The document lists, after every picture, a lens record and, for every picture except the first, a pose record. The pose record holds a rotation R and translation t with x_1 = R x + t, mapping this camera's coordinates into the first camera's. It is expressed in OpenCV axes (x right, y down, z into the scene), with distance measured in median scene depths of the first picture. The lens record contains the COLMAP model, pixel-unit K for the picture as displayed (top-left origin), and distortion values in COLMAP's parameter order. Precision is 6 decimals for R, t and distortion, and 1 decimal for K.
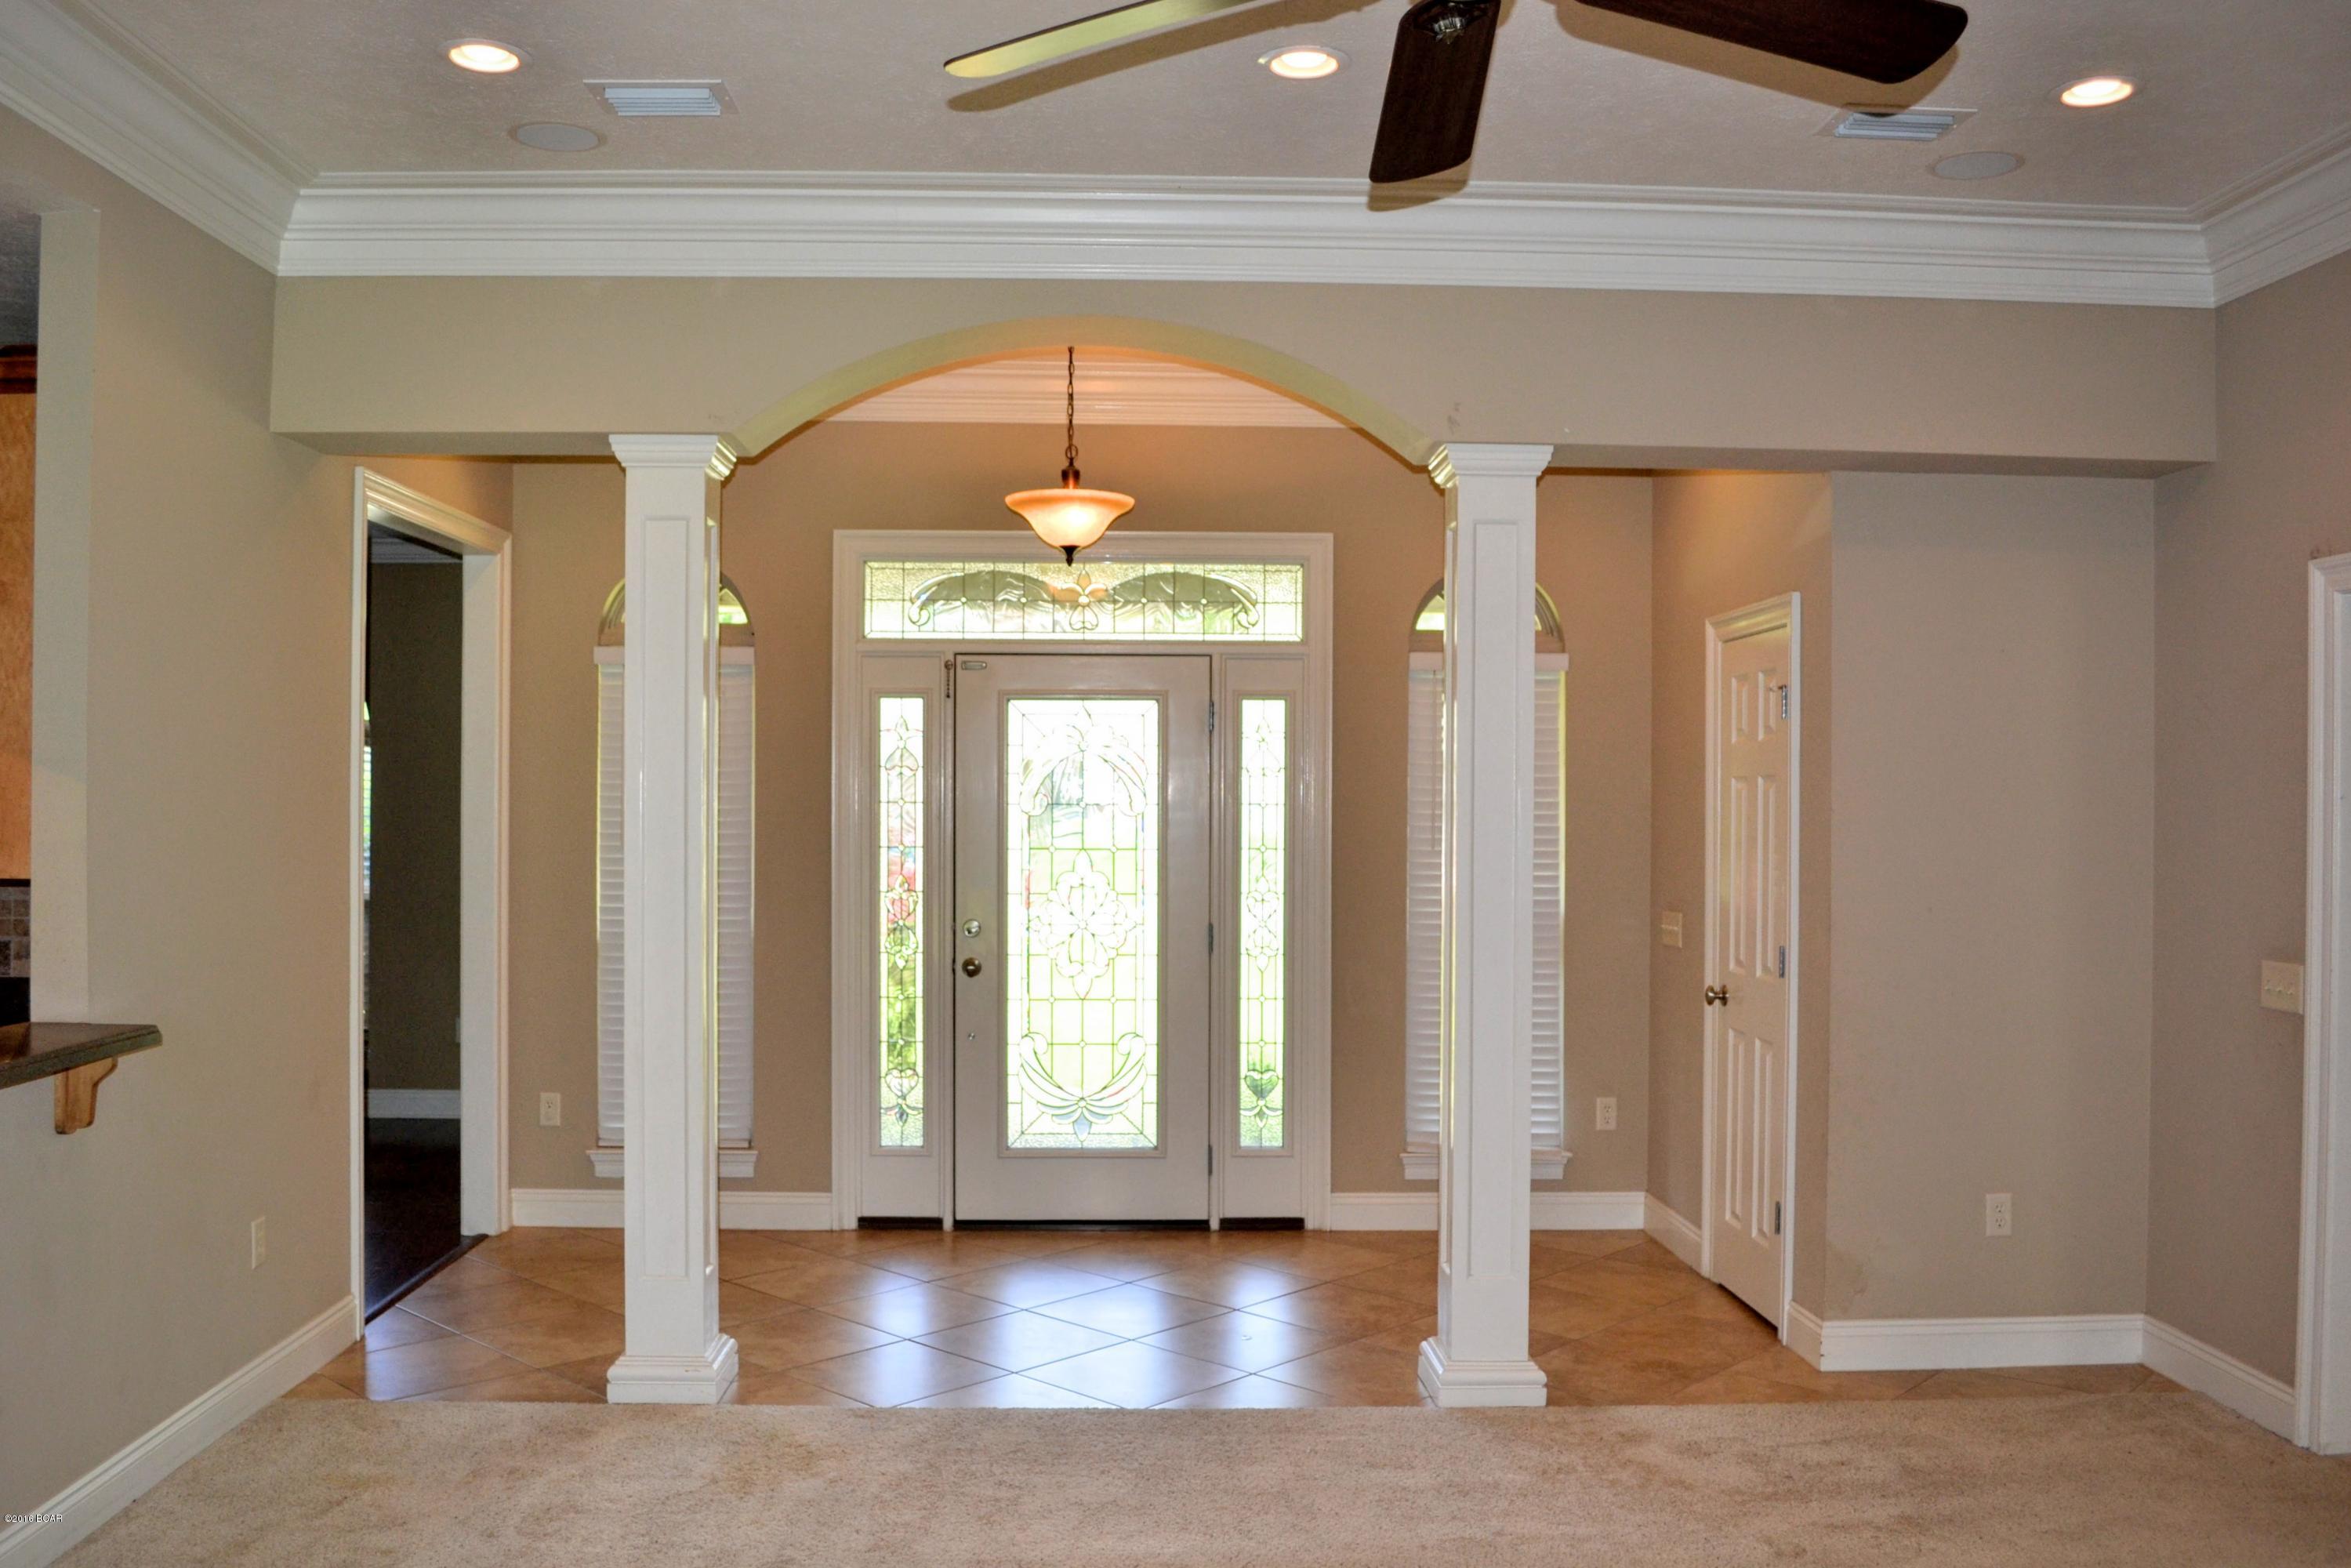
lens RADIAL K [[1910.5, 0, 1175.5], [0, 1910.5, 784.0], [0, 0, 1]] dist [-0.067365, 0.003388]
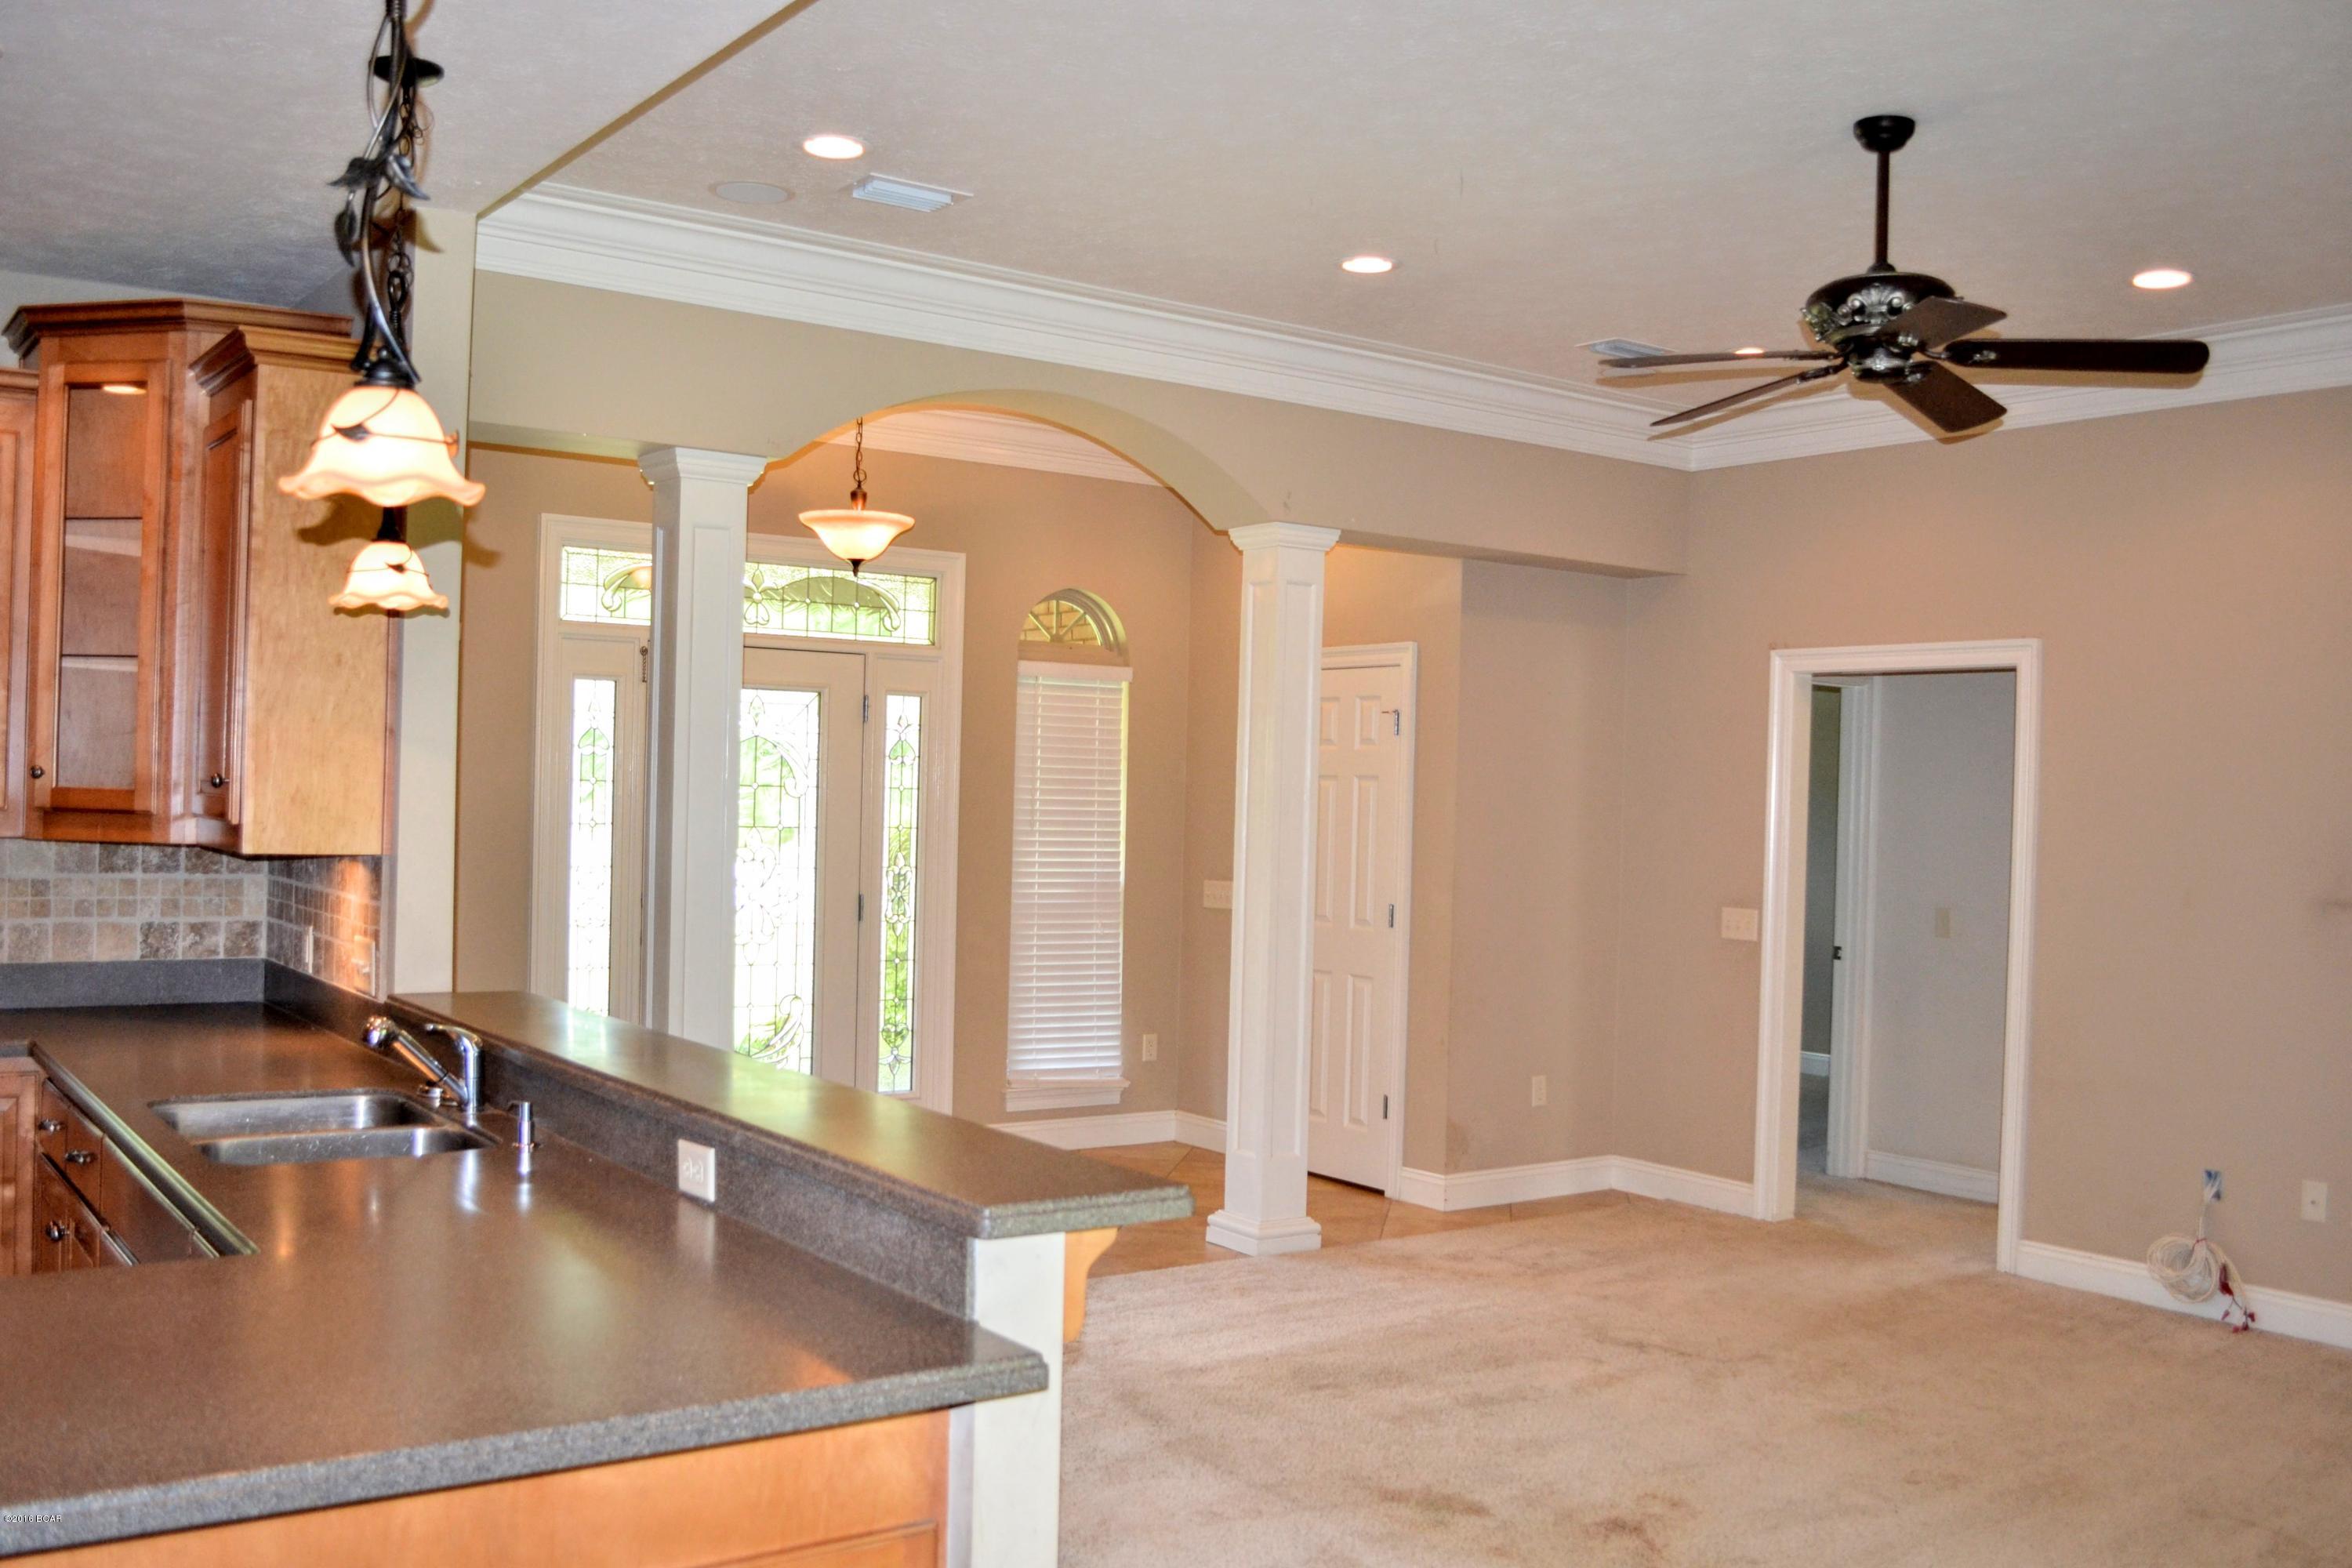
lens RADIAL K [[2077.7, 0, 1146.2], [0, 2077.7, 796.9], [0, 0, 1]] dist [-0.076236, 0.004112]
pose [[0.835437, 0.014586, 0.549392, -0.507976], [-0.026242, 0.999566, 0.013367, -0.004462], [-0.548959, -0.025585, 0.835458, -0.103221]]
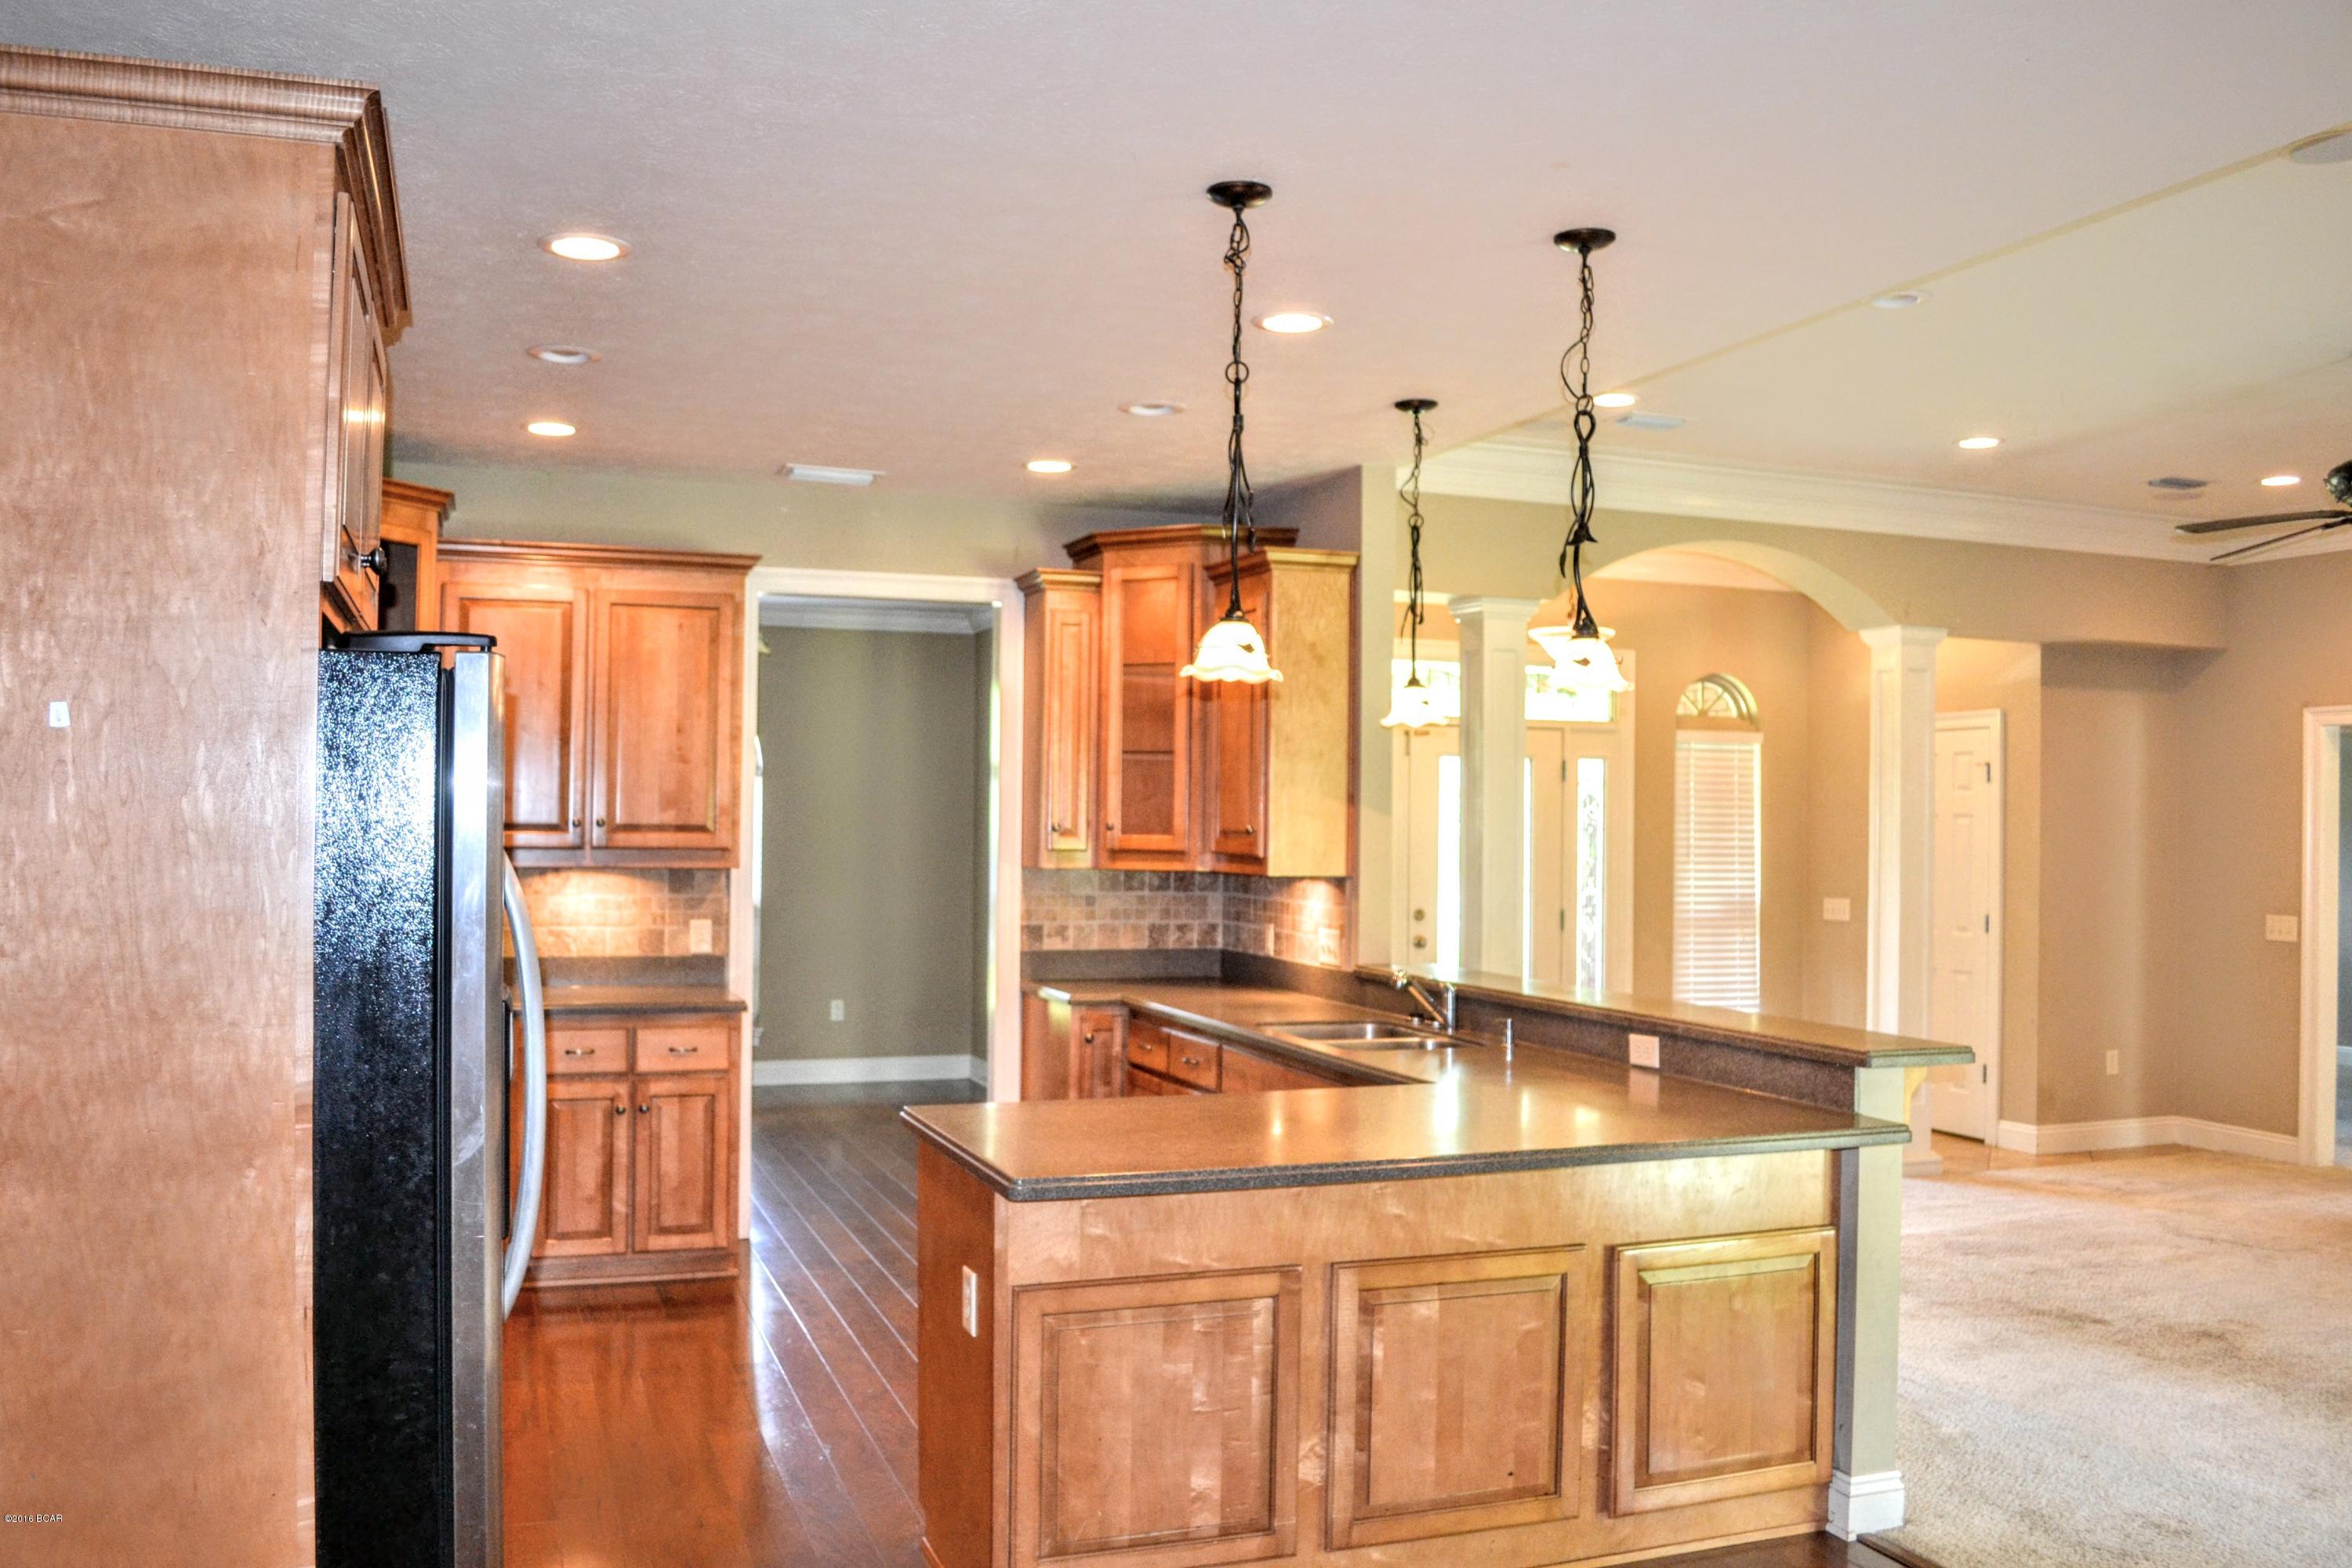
lens RADIAL K [[1885.0, 0, 1145.1], [0, 1885.0, 797.4], [0, 0, 1]] dist [-0.077903, 0.004373]
pose [[0.951482, 0.010136, 0.307537, -0.738155], [-0.009281, 0.999948, -0.004243, -0.005322], [-0.307564, 0.001183, 0.951527, -0.288637]]
